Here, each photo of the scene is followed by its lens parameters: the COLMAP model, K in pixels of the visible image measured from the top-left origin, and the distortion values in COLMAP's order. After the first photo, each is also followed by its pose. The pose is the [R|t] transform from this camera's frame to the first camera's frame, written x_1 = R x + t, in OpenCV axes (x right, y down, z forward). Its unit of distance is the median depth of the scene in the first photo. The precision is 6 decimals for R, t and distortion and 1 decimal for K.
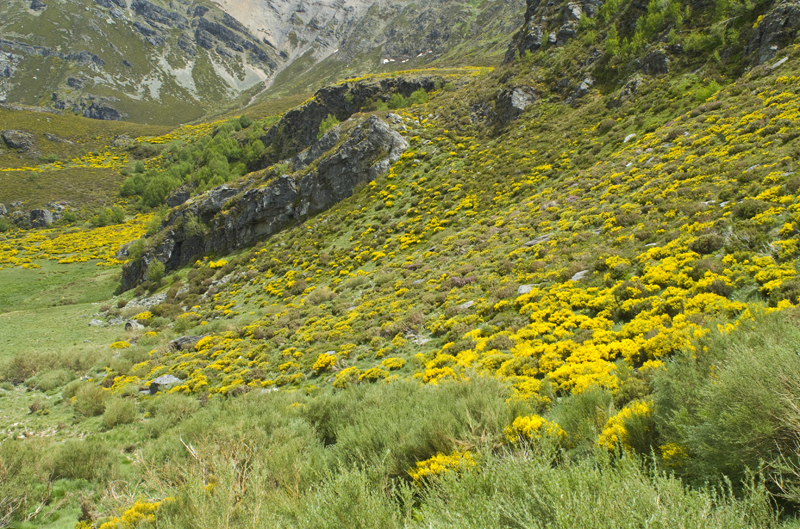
lens RADIAL K [[823.7, 0, 406.7], [0, 823.7, 263.6], [0, 0, 1]] dist [-0.074230, 0.000000]
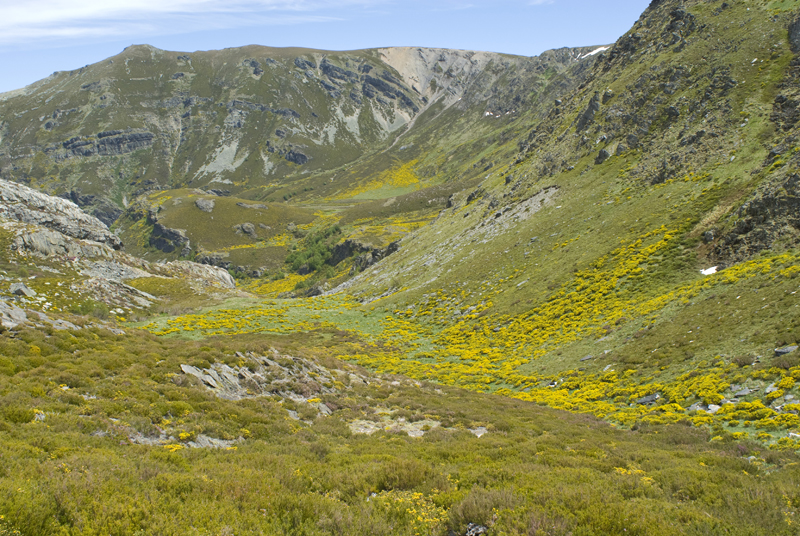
lens RADIAL K [[823.7, 0, 395.6], [0, 823.7, 266.9], [0, 0, 1]] dist [-0.074230, 0.000000]
pose [[0.965522, 0.039690, -0.257276, 0.184535], [-0.022771, 0.997397, 0.068410, -0.070862], [0.259322, -0.060193, 0.963913, -0.400371]]
